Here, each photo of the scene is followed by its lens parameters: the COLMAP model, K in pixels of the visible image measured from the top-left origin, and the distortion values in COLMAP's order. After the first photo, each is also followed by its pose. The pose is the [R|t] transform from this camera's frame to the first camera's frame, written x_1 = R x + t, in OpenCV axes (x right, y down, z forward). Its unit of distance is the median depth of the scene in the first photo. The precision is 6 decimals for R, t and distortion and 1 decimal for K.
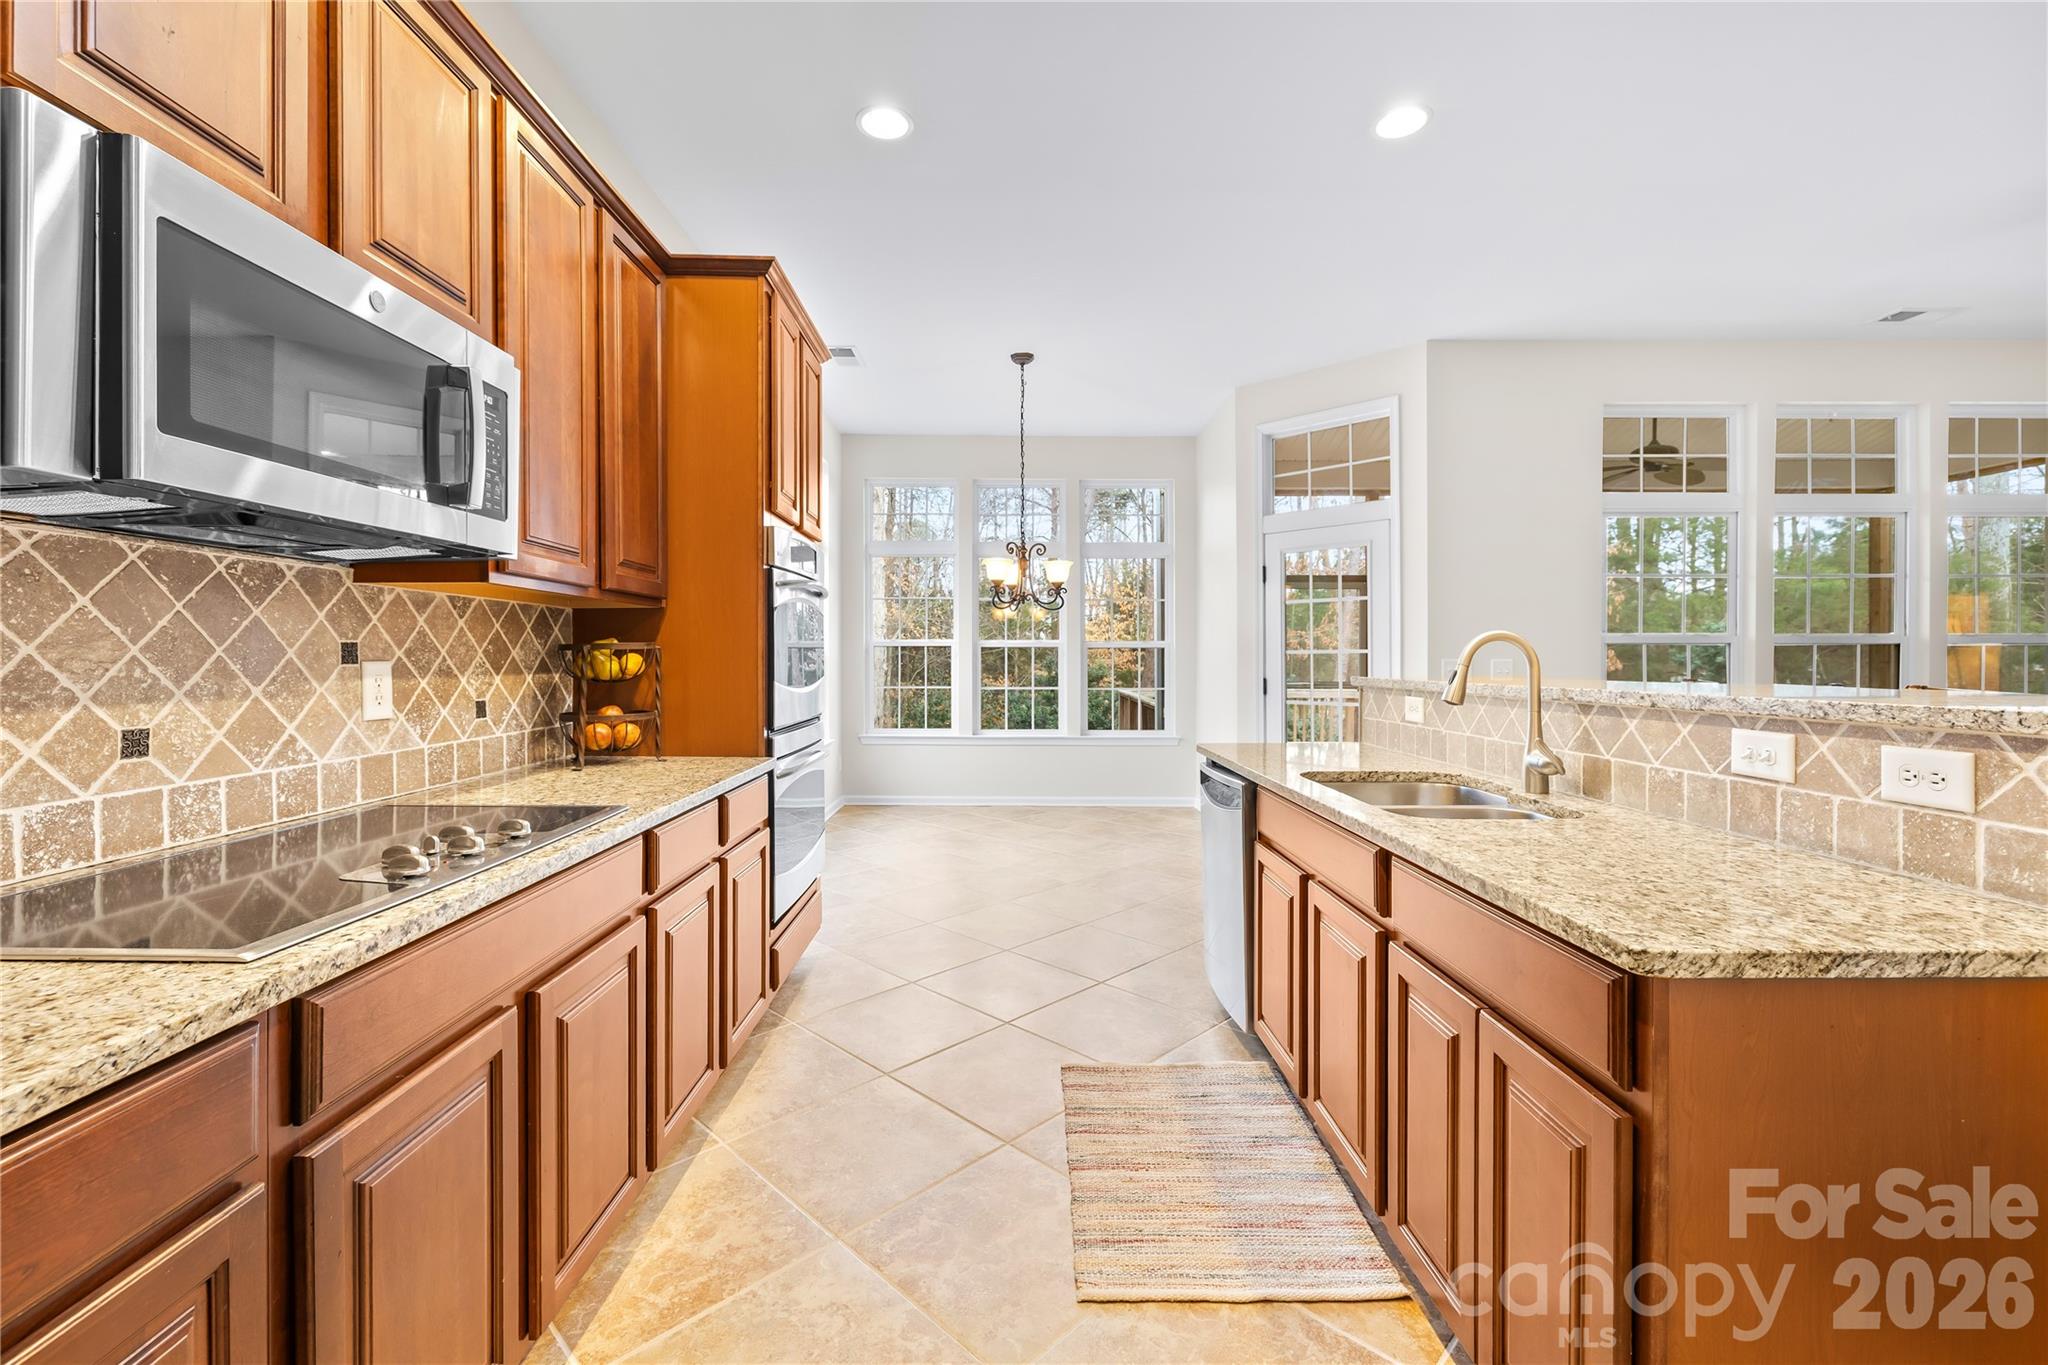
lens RADIAL K [[874.7, 0, 1029.9], [0, 874.7, 663.5], [0, 0, 1]] dist [-0.008910, 0.001196]
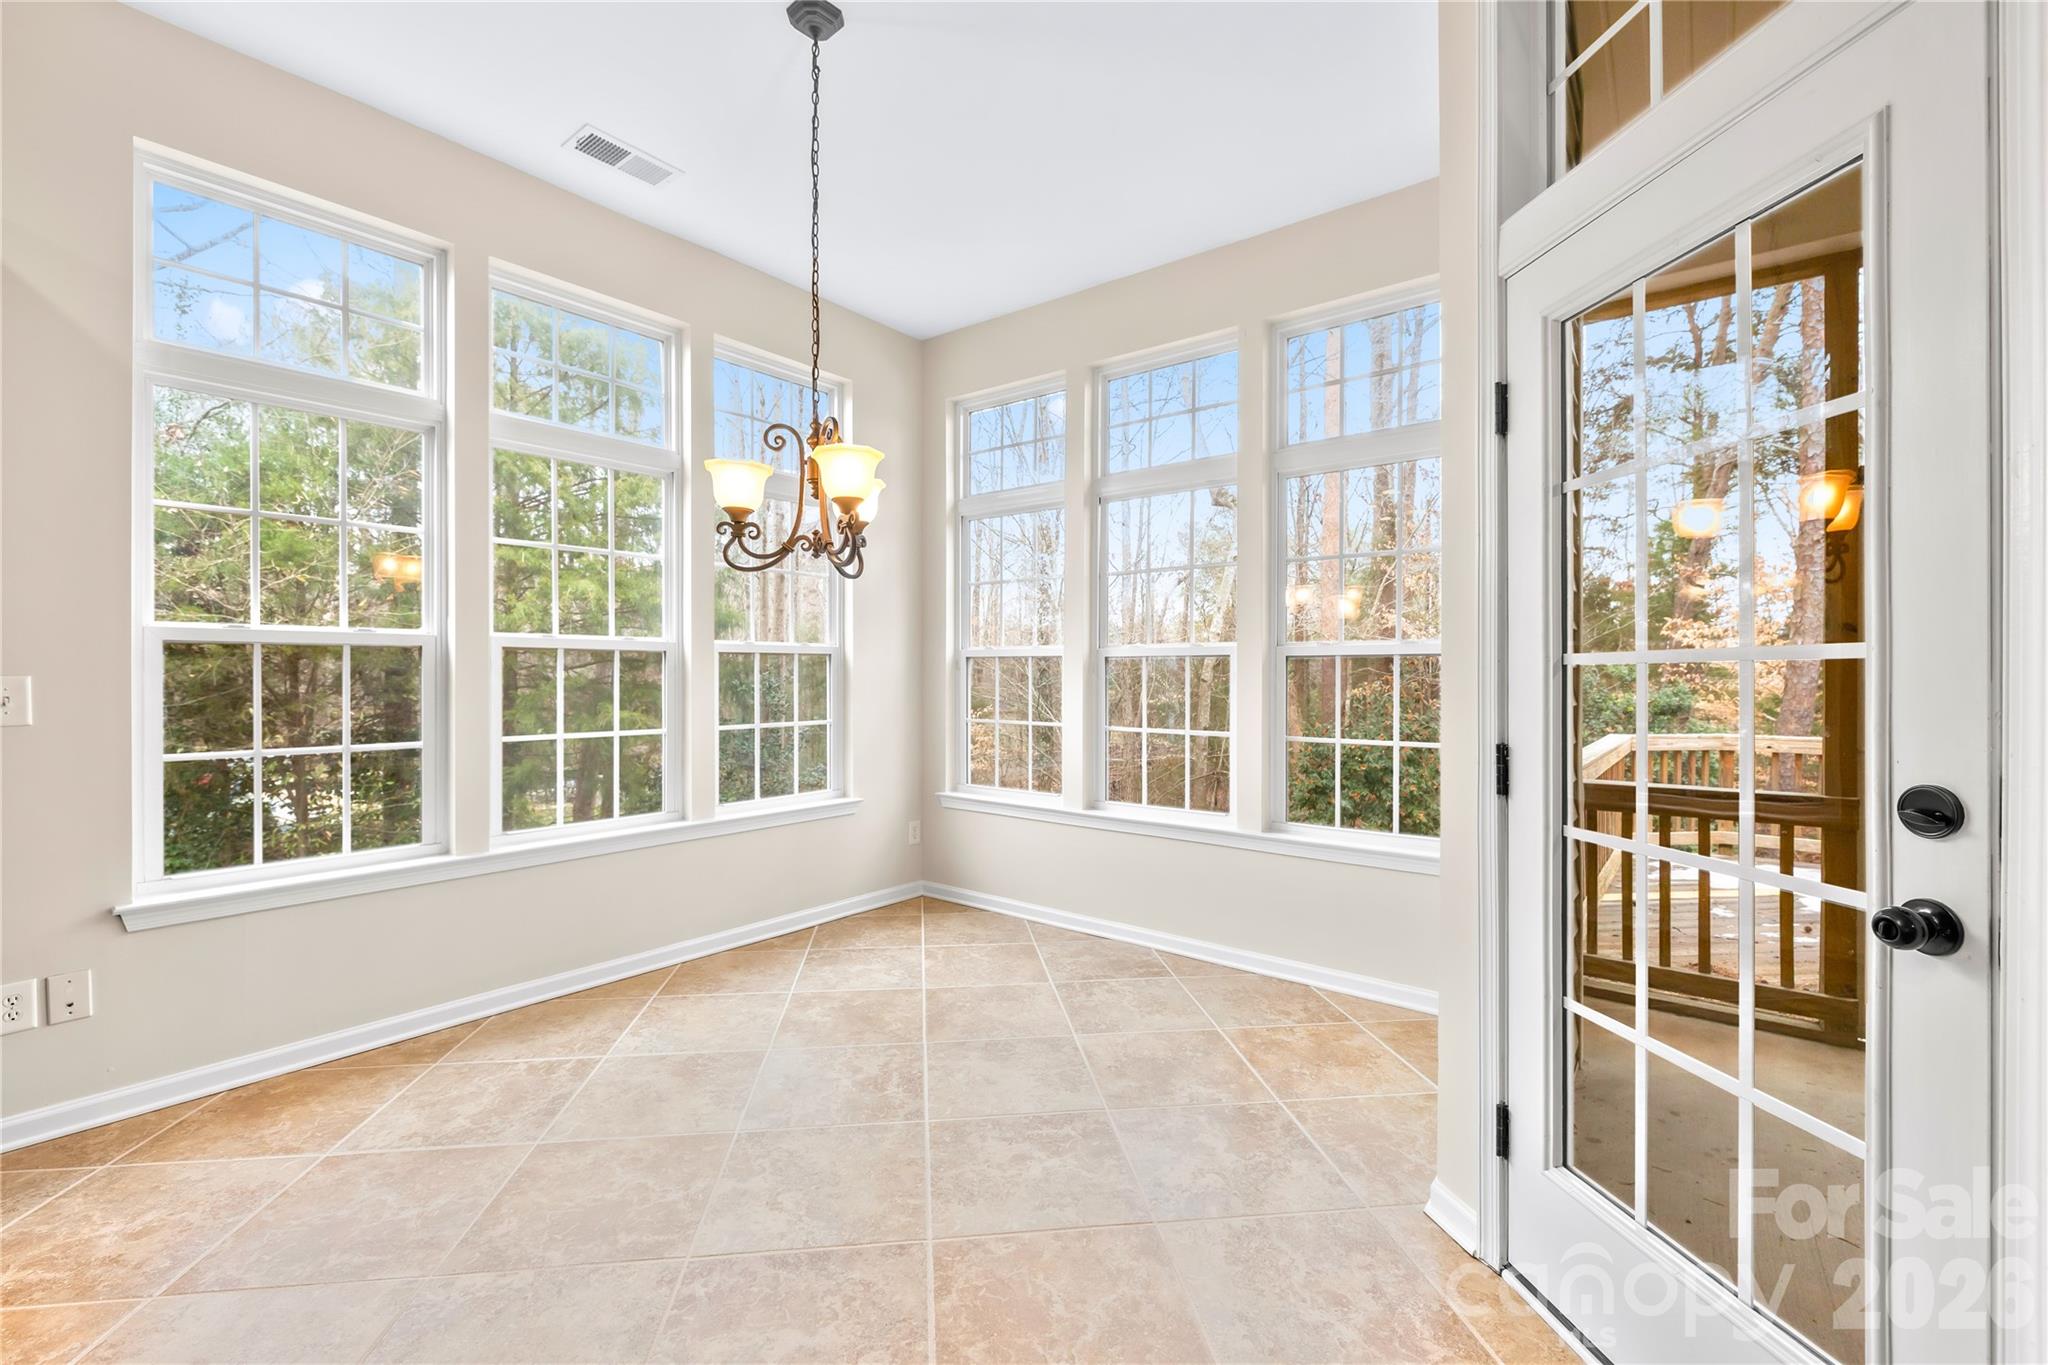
lens RADIAL K [[874.7, 0, 1036.8], [0, 874.7, 674.5], [0, 0, 1]] dist [-0.008910, 0.001196]
pose [[0.775802, 0.003118, -0.630969, 0.754881], [-0.003419, 0.999994, 0.000737, -0.016023], [0.630968, 0.001585, 0.775807, 1.486593]]
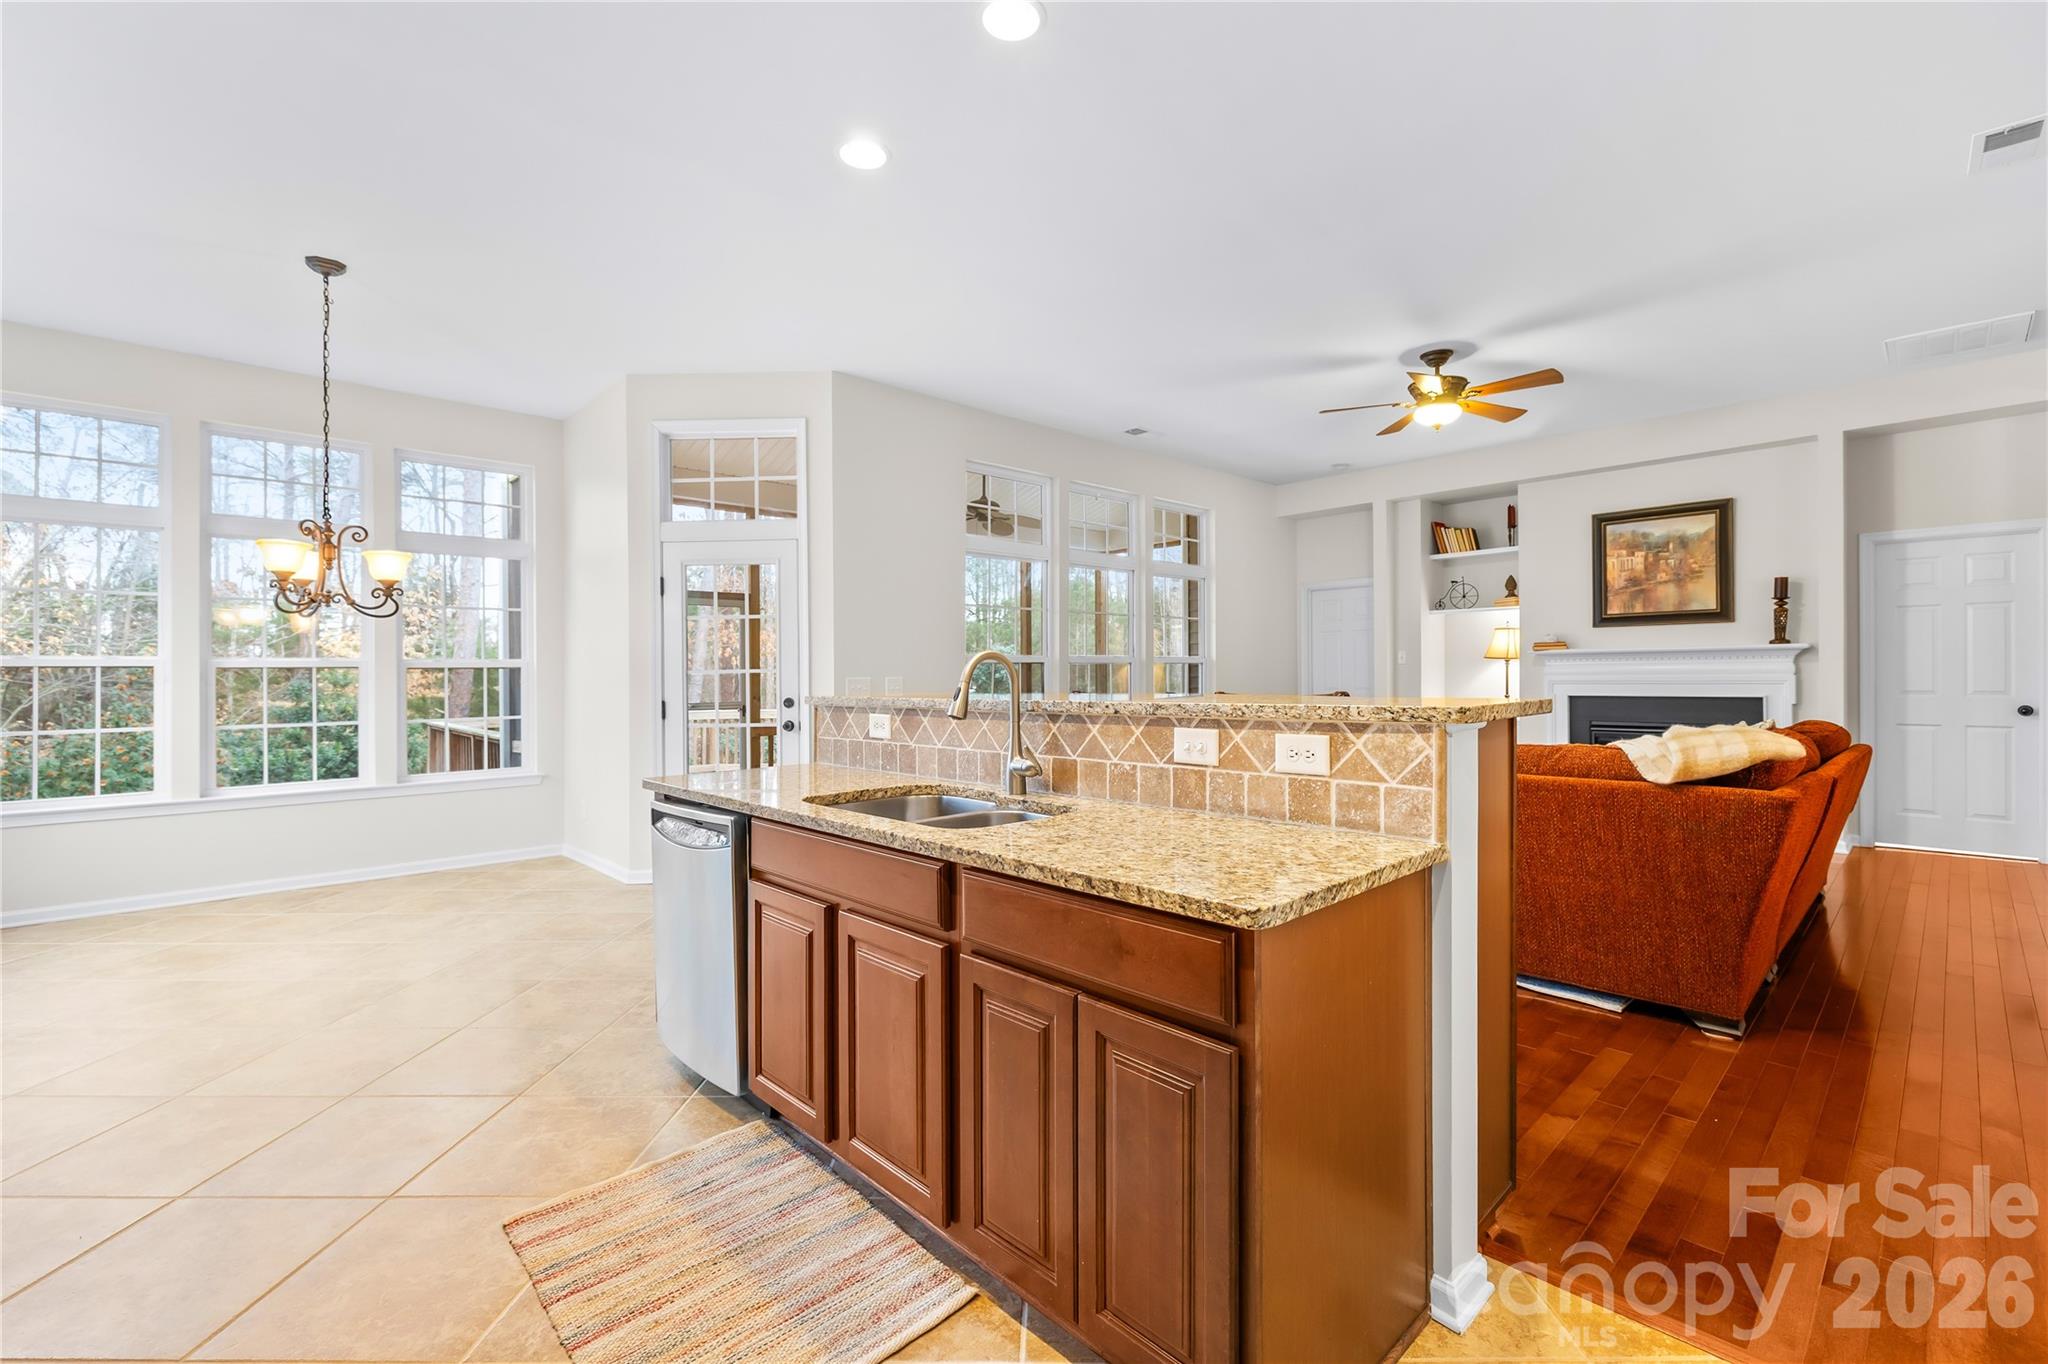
lens RADIAL K [[874.7, 0, 1065.7], [0, 874.7, 674.7], [0, 0, 1]] dist [-0.008910, 0.001196]
pose [[0.713286, -0.008223, 0.700825, -0.157837], [0.015462, 0.999872, -0.004006, -0.000741], [-0.700703, 0.013694, 0.713322, 0.136604]]
